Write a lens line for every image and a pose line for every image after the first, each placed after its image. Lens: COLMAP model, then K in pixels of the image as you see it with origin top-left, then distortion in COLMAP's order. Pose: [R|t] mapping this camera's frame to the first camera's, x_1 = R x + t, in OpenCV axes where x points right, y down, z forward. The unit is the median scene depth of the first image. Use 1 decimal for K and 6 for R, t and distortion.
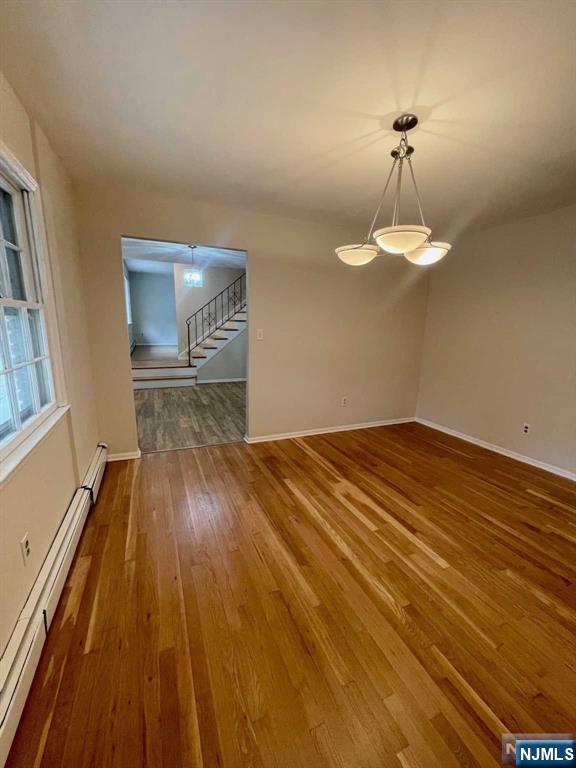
lens RADIAL K [[308.1, 0, 288.0], [0, 308.1, 384.0], [0, 0, 1]] dist [0.000389, -0.000144]
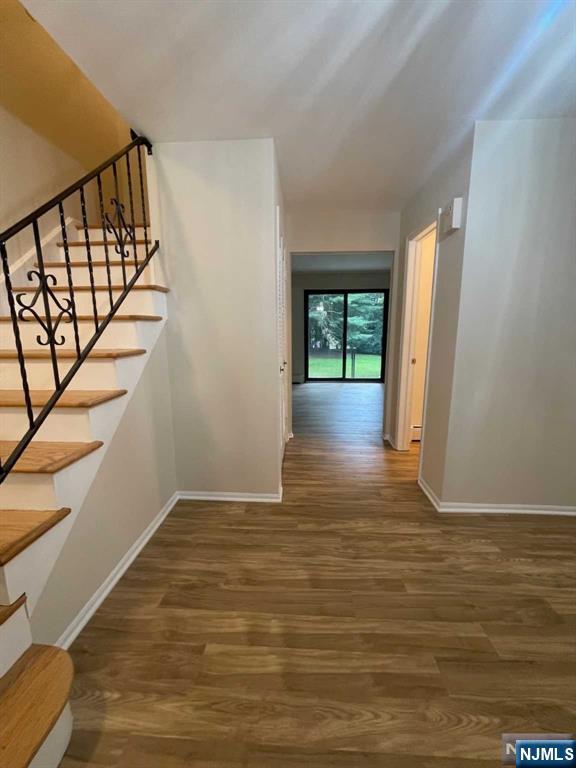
lens RADIAL K [[313.3, 0, 287.2], [0, 313.3, 375.9], [0, 0, 1]] dist [0.000805, -0.000250]
pose [[0.449002, -0.165147, 0.878136, -0.359291], [0.191480, 0.977724, 0.085970, -0.157264], [-0.872773, 0.129544, 0.470623, 0.783413]]
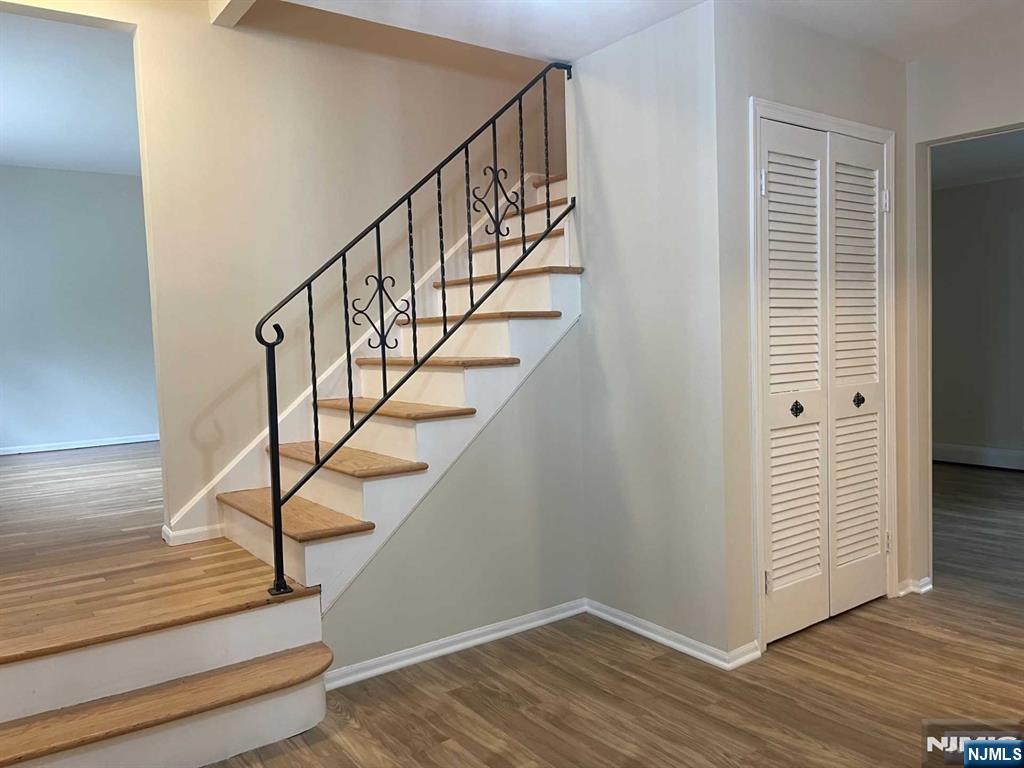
lens RADIAL K [[776.8, 0, 507.6], [0, 776.8, 369.8], [0, 0, 1]] dist [0.009419, -0.000497]
pose [[0.971863, -0.061679, 0.227326, -0.285868], [0.094923, 0.985826, -0.138334, -0.106756], [-0.215571, 0.156020, 0.963943, 0.551221]]
